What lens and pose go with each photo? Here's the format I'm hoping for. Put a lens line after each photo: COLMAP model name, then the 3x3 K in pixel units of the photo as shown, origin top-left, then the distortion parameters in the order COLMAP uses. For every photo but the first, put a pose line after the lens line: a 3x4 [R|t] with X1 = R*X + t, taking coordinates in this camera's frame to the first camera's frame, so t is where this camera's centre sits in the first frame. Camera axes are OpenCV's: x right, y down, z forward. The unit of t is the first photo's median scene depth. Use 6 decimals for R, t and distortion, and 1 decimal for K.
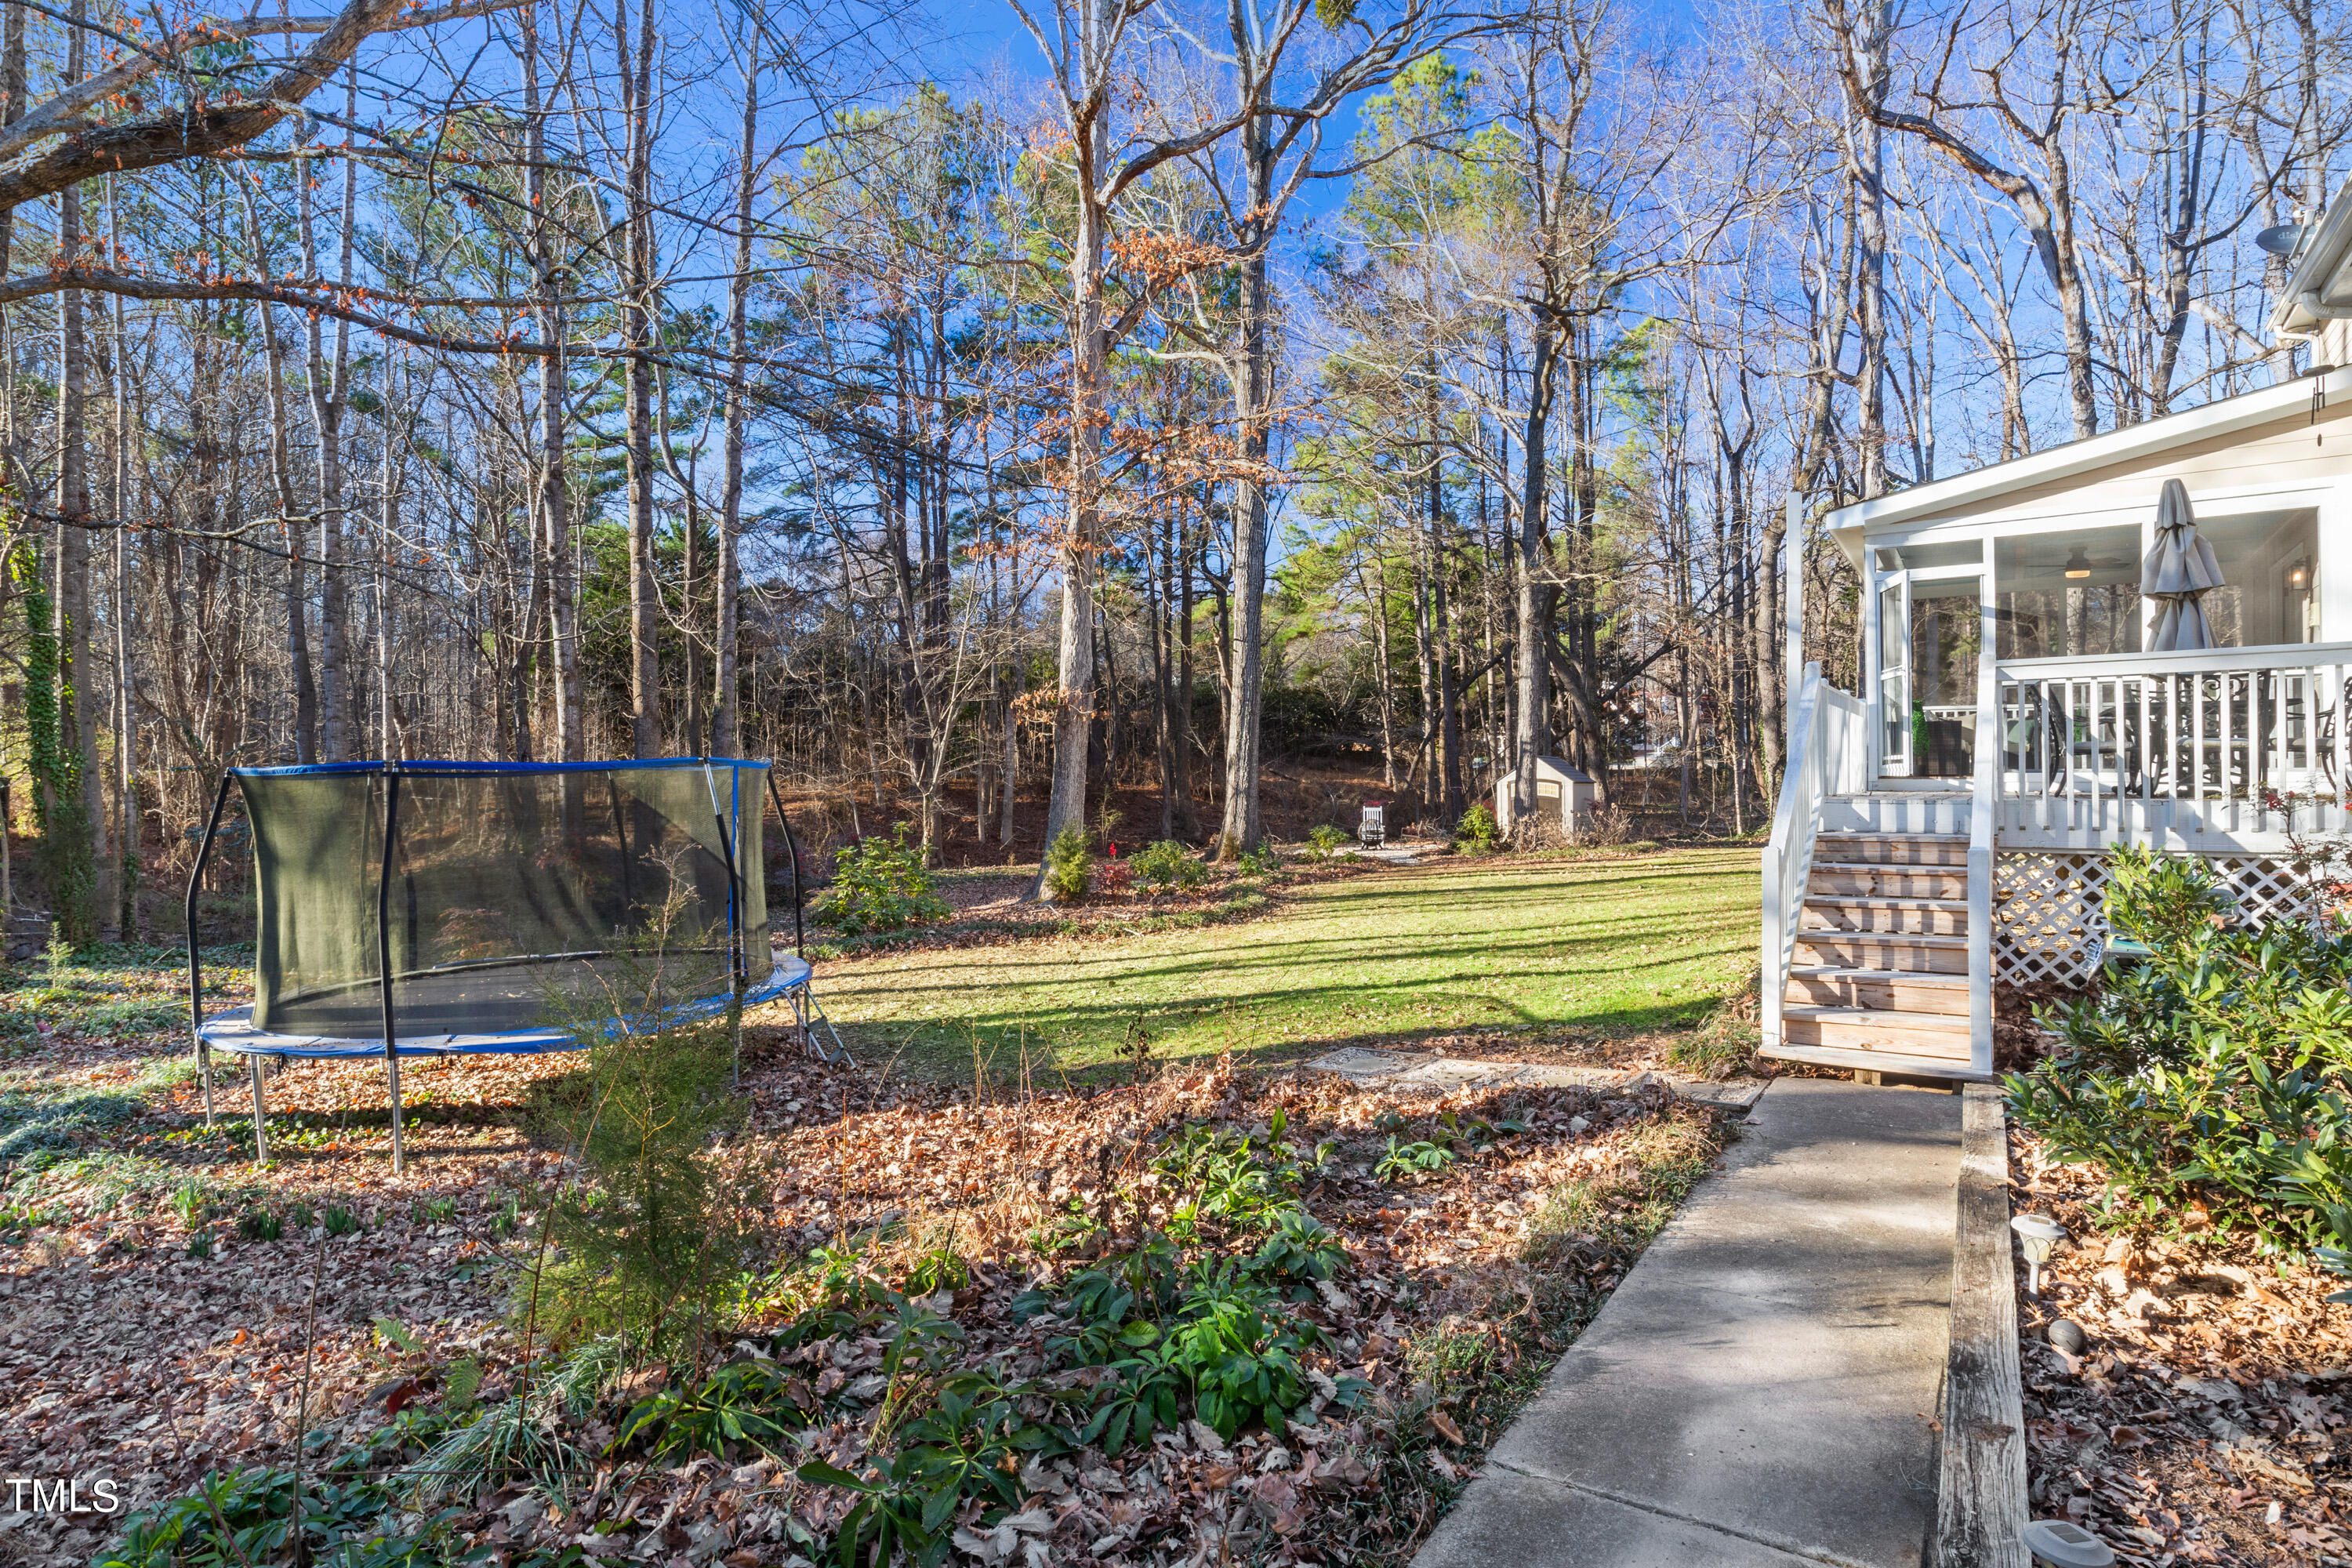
lens RADIAL K [[1208.3, 0, 1179.1], [0, 1208.3, 784.3], [0, 0, 1]] dist [-0.002569, 0.000399]
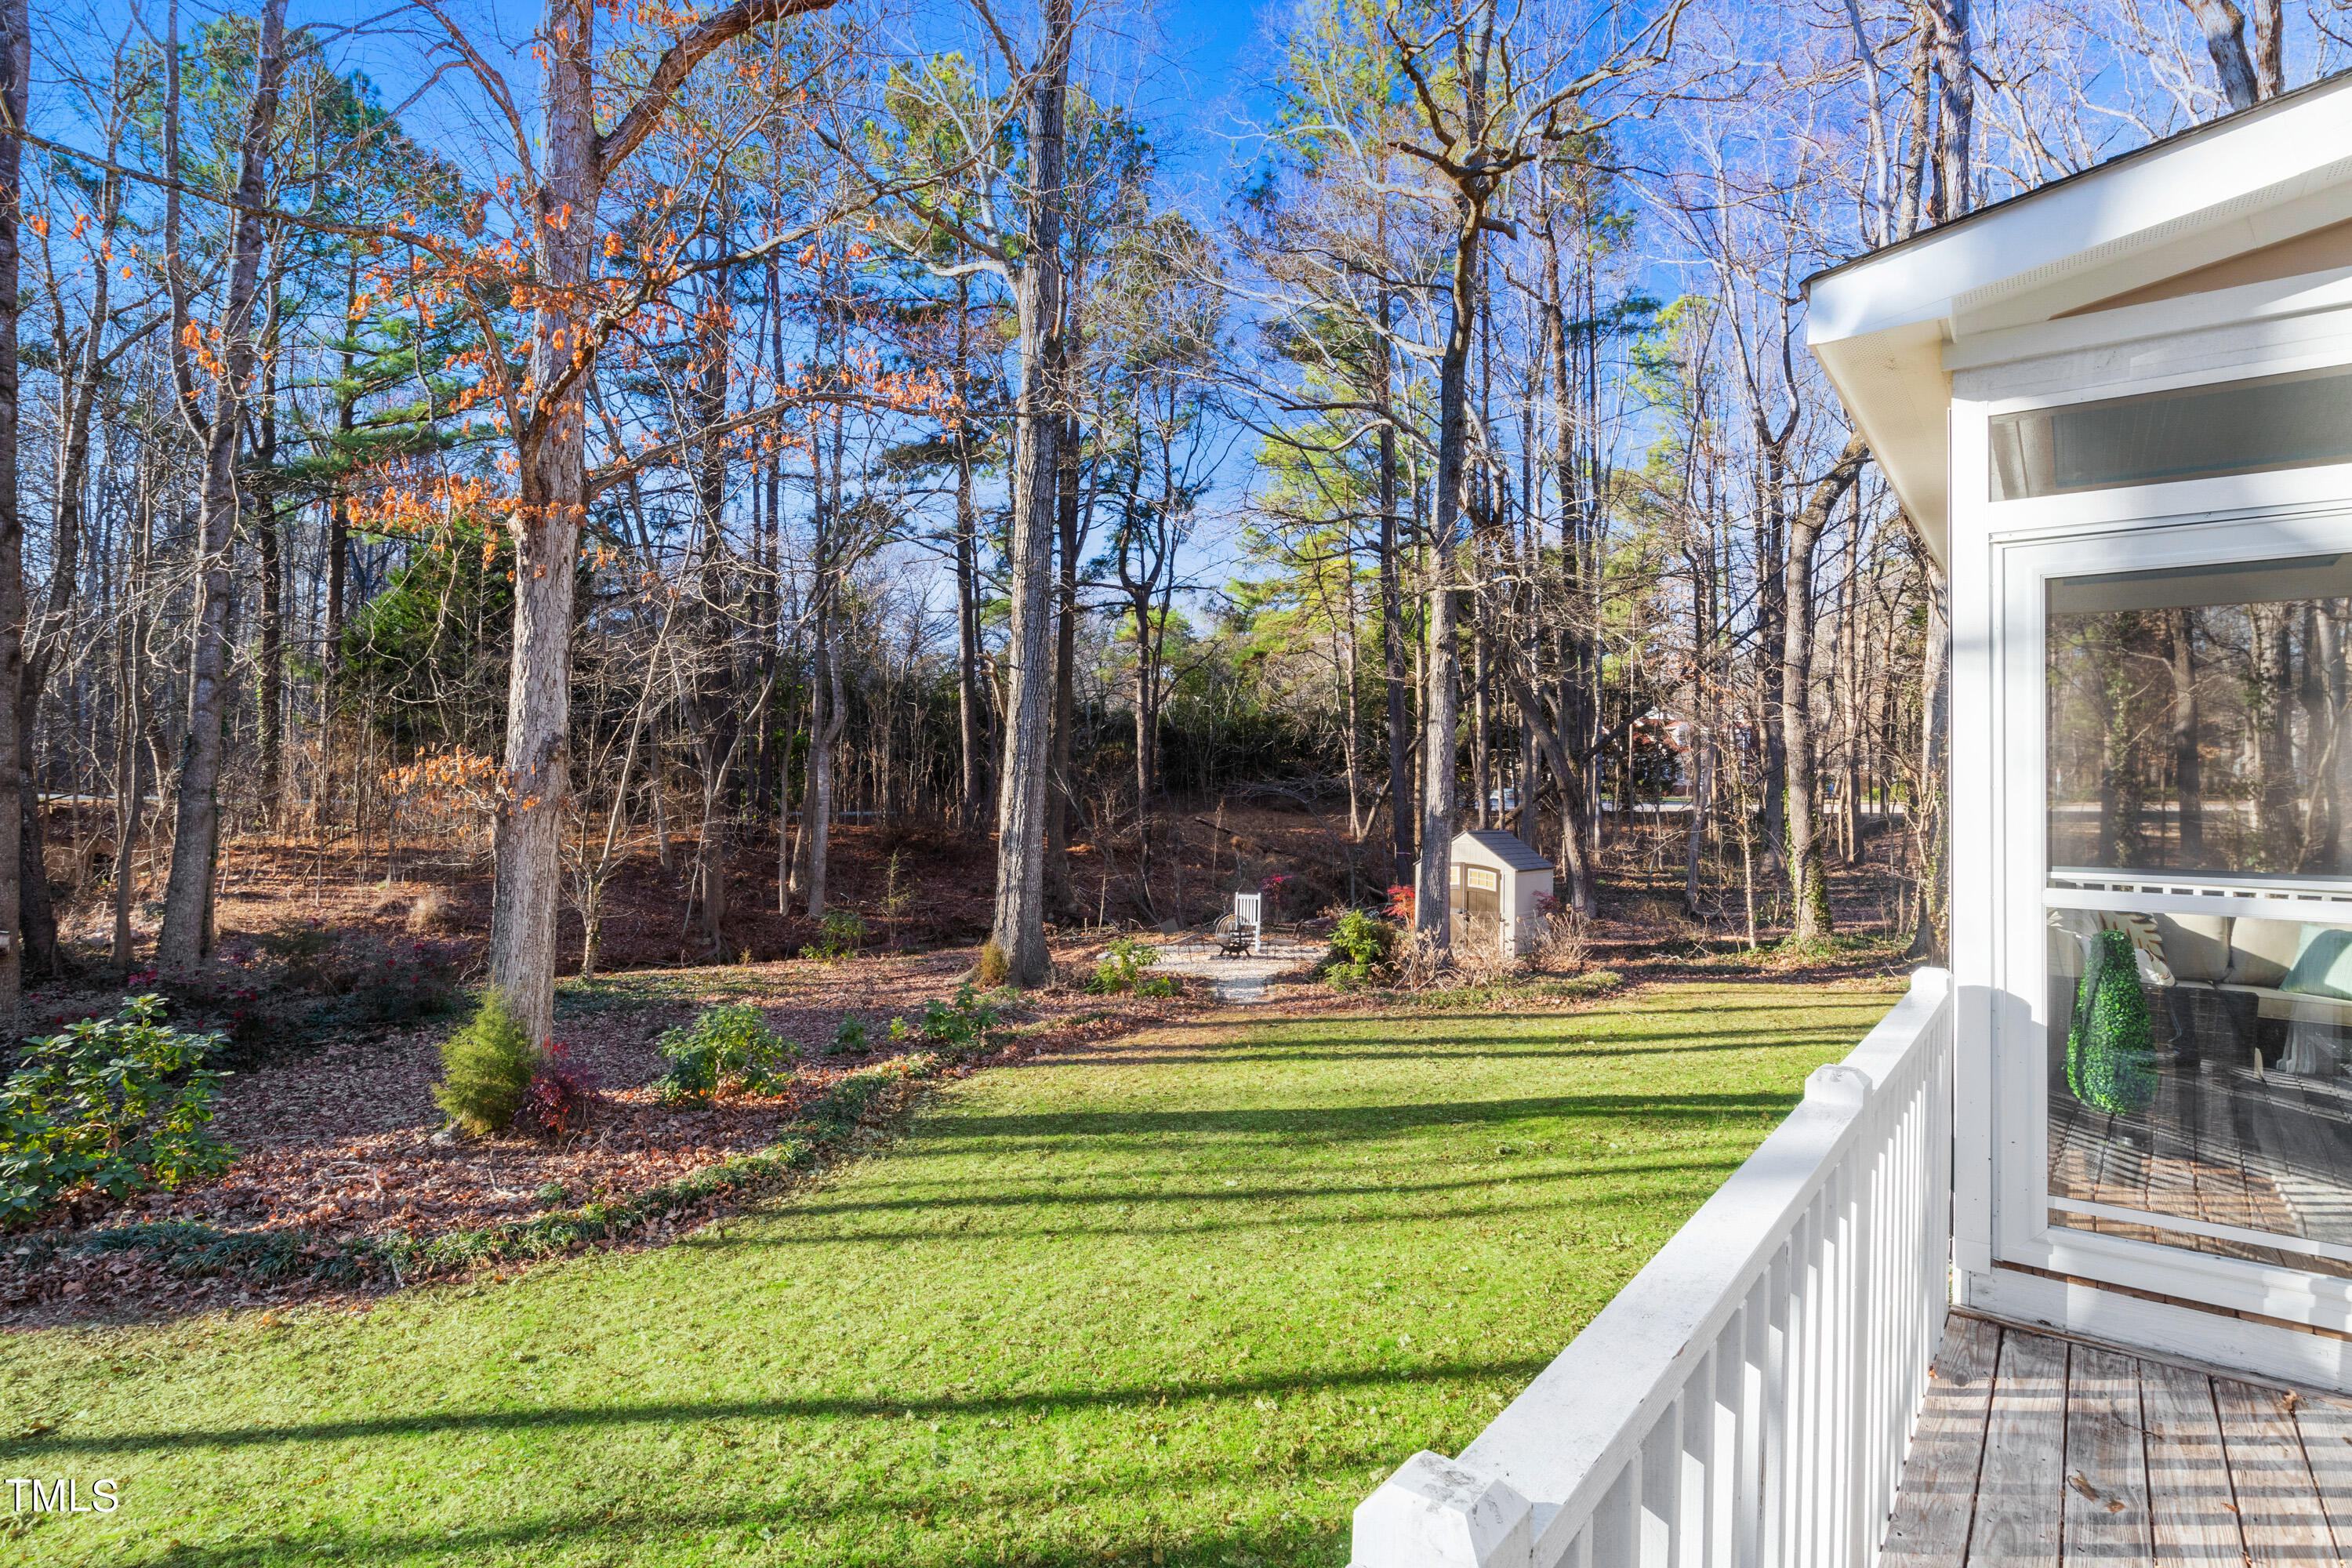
lens RADIAL K [[1193.5, 0, 1176.8], [0, 1193.5, 781.1], [0, 0, 1]] dist [-0.003962, -0.000025]
pose [[0.998609, 0.018893, -0.049226, 0.100176], [-0.019766, 0.999655, -0.017313, -0.022546], [0.048882, 0.018262, 0.998638, 0.178934]]
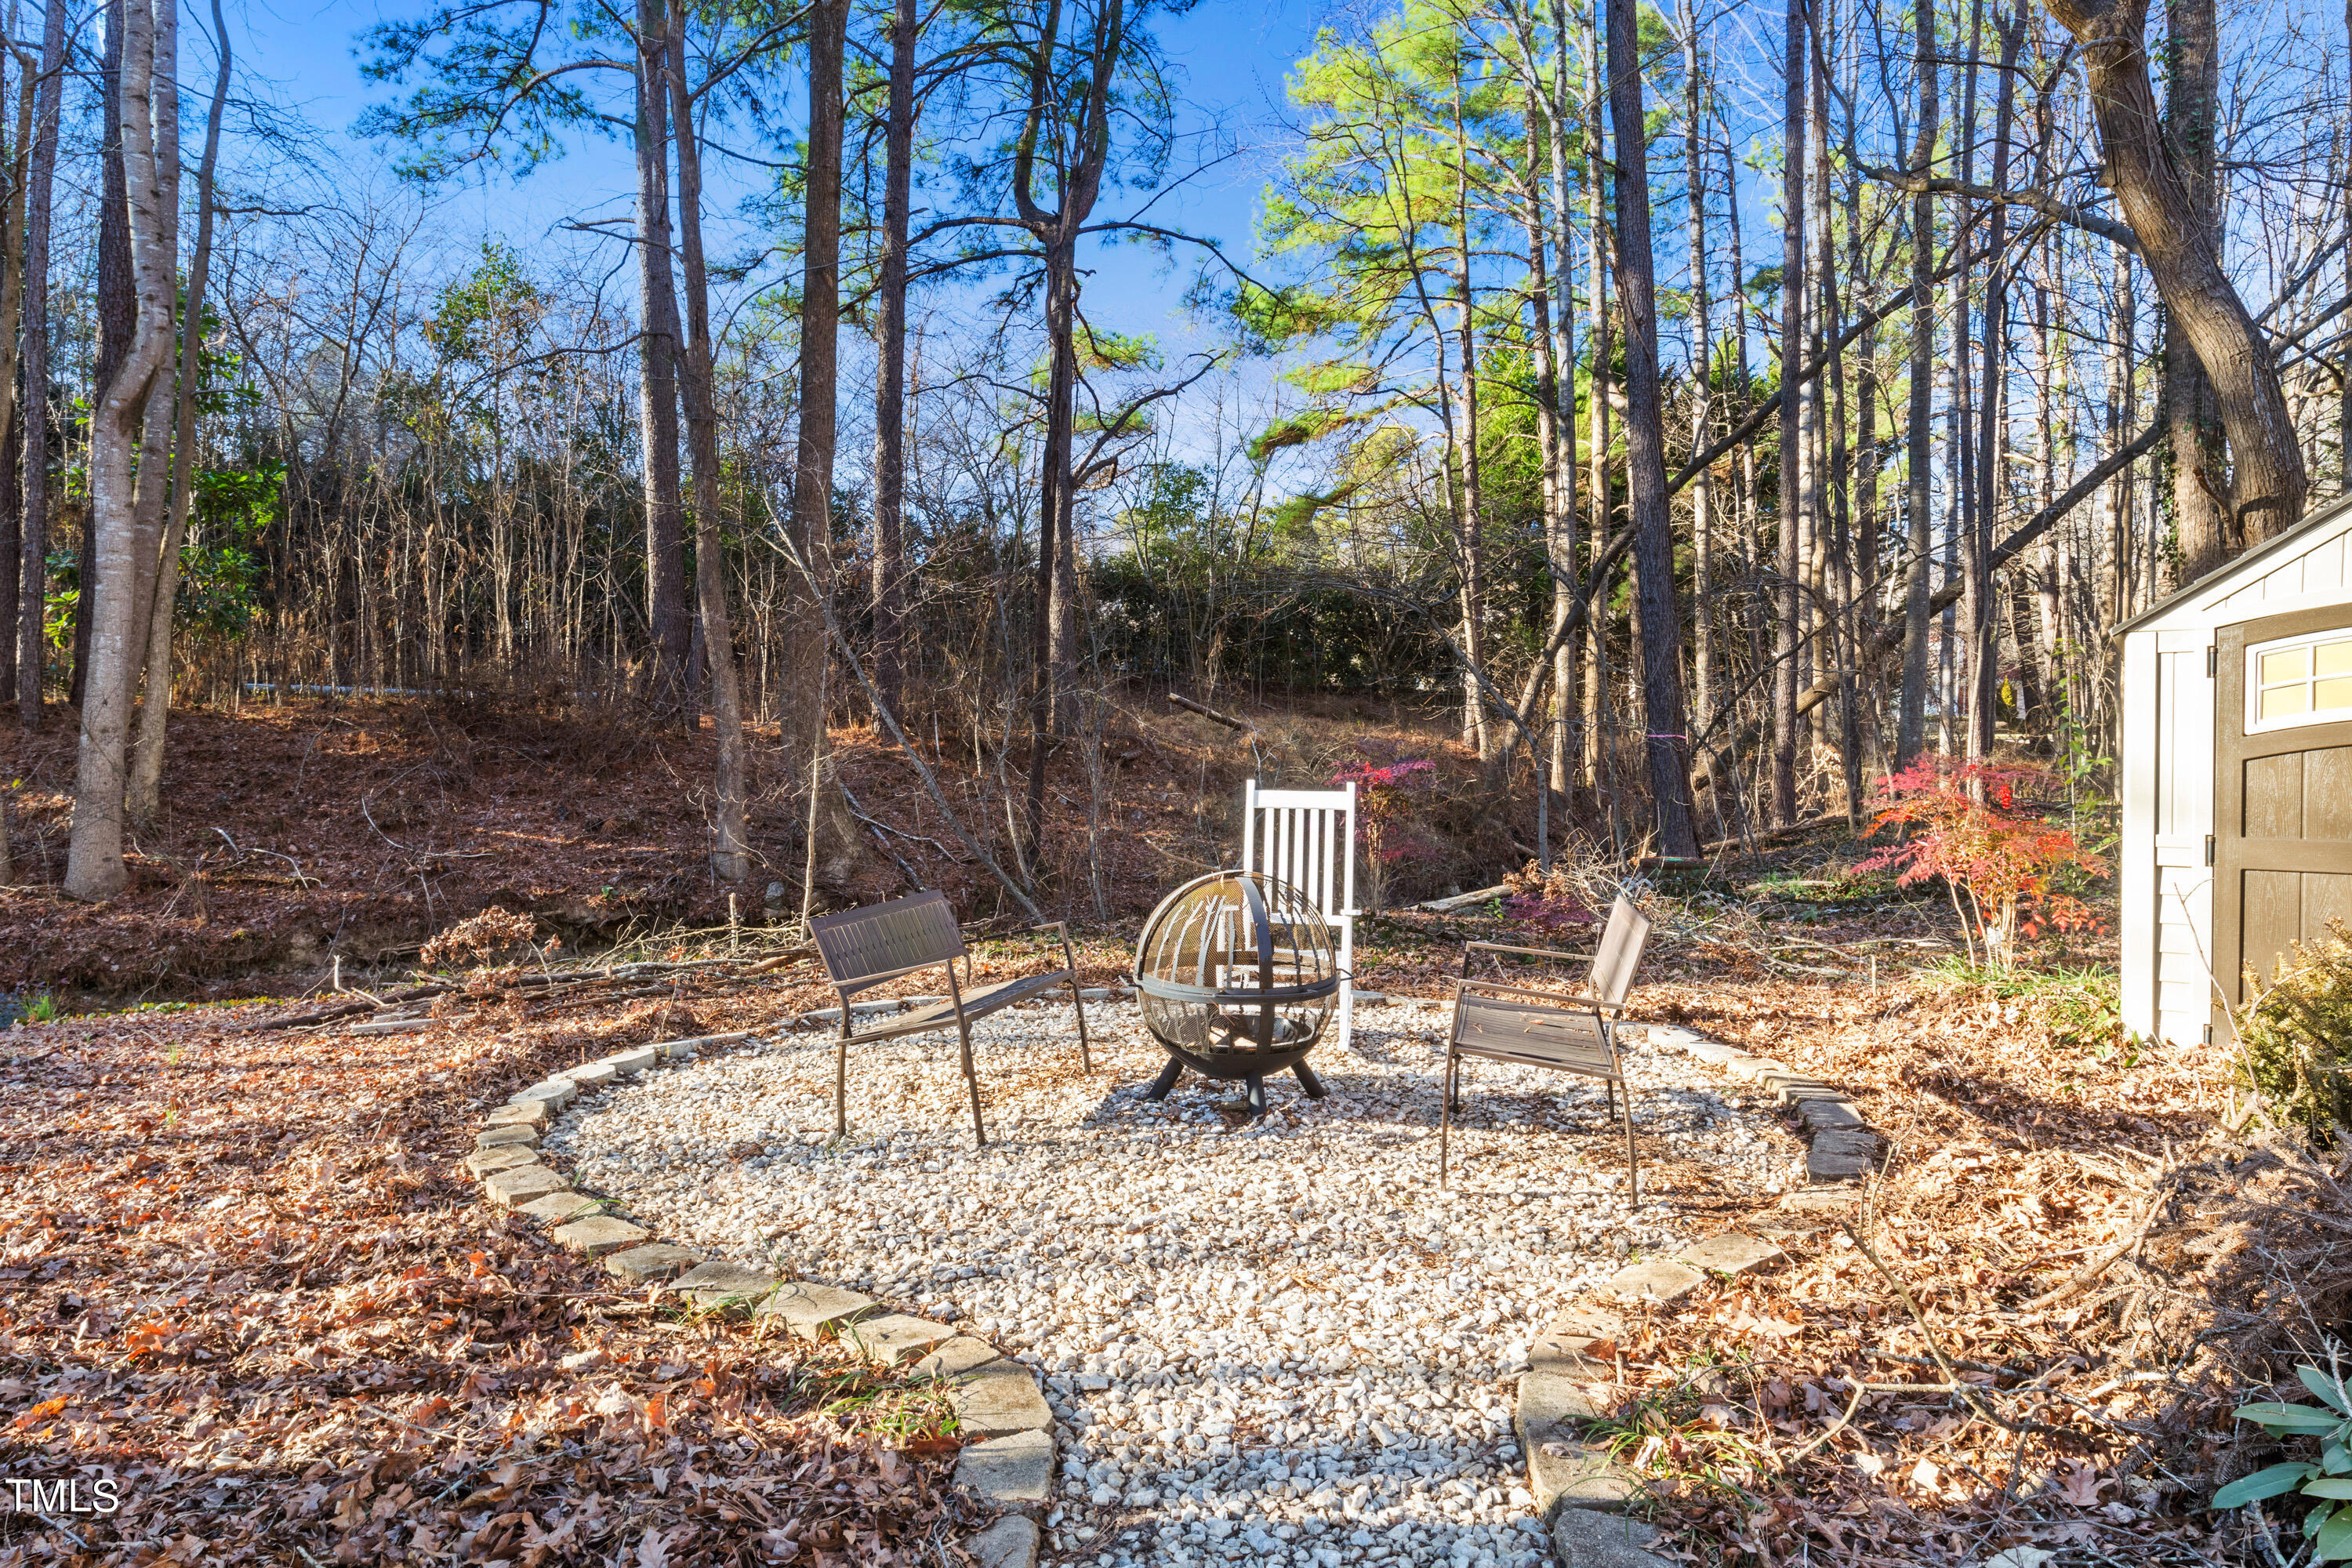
lens RADIAL K [[1366.0, 0, 1175.4], [0, 1366.0, 776.9], [0, 0, 1]] dist [-0.005336, 0.001025]
pose [[0.998242, 0.024005, -0.054185, 0.101414], [-0.023764, 0.999705, 0.005095, 0.012790], [0.054291, -0.003799, 0.998518, 0.534733]]
